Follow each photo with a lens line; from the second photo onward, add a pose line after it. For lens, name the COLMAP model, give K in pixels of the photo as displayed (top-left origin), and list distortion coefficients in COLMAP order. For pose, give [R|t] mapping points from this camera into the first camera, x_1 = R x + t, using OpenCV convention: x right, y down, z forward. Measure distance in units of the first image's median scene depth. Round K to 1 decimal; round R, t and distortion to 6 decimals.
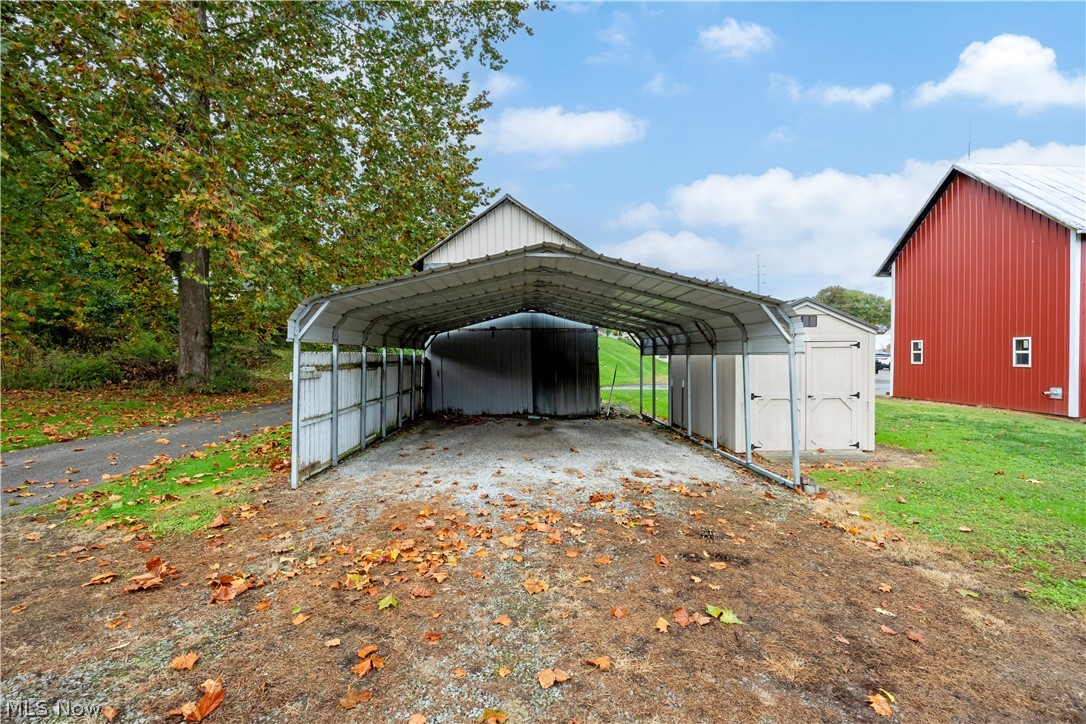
lens RADIAL K [[465.3, 0, 546.9], [0, 465.3, 361.7], [0, 0, 1]] dist [-0.013851, 0.000171]
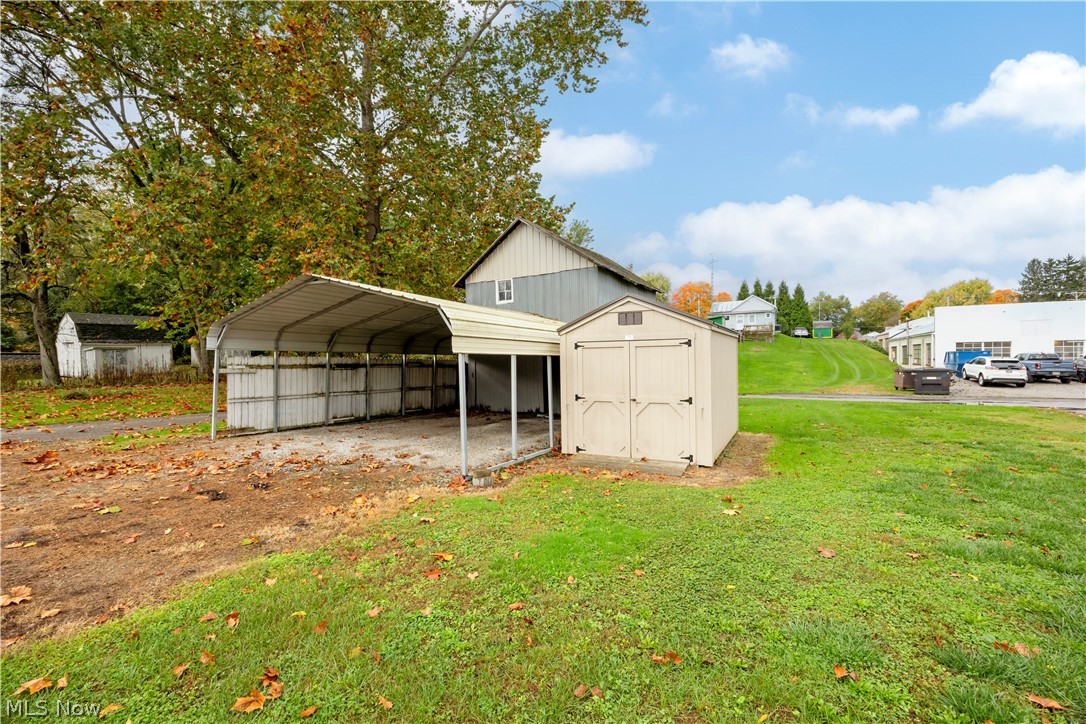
lens RADIAL K [[465.3, 0, 546.9], [0, 465.3, 361.7], [0, 0, 1]] dist [-0.013851, 0.000171]
pose [[0.857877, -0.004788, -0.513833, 0.724299], [-0.003575, 0.999877, -0.015286, 0.011181], [0.513843, 0.014950, 0.857754, 0.092216]]
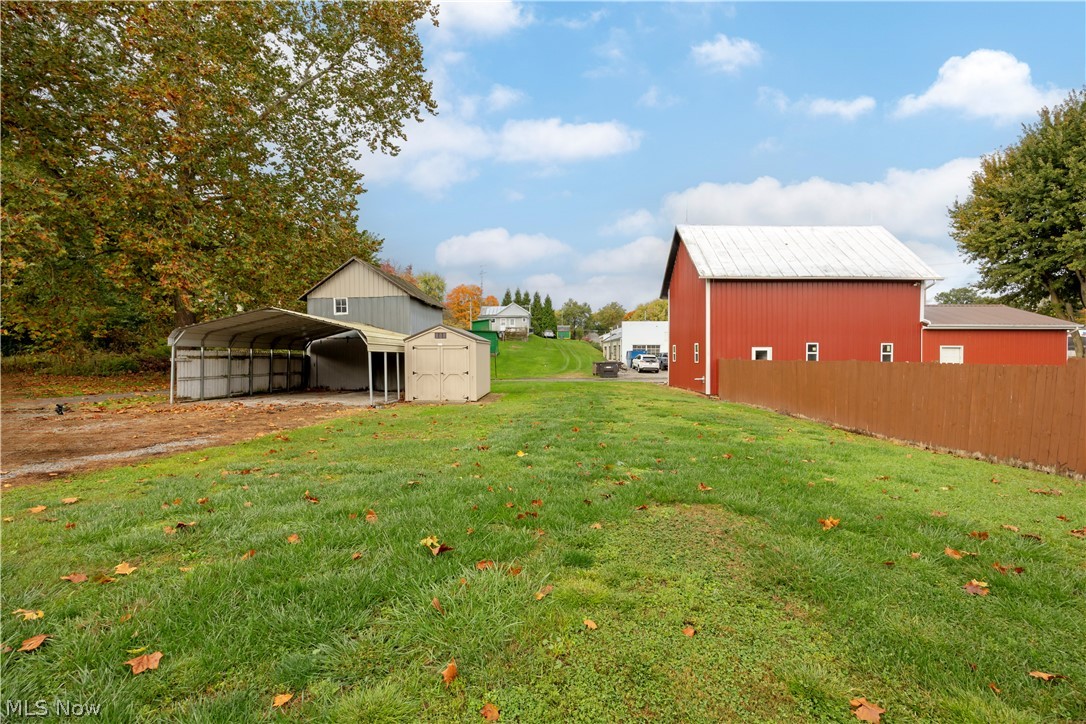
lens RADIAL K [[465.3, 0, 546.9], [0, 465.3, 361.7], [0, 0, 1]] dist [-0.013851, 0.000171]
pose [[0.998194, 0.001971, -0.060048, 0.918953], [-0.002328, 0.999980, -0.005874, 0.028916], [0.060035, 0.006004, 0.998178, -0.777497]]
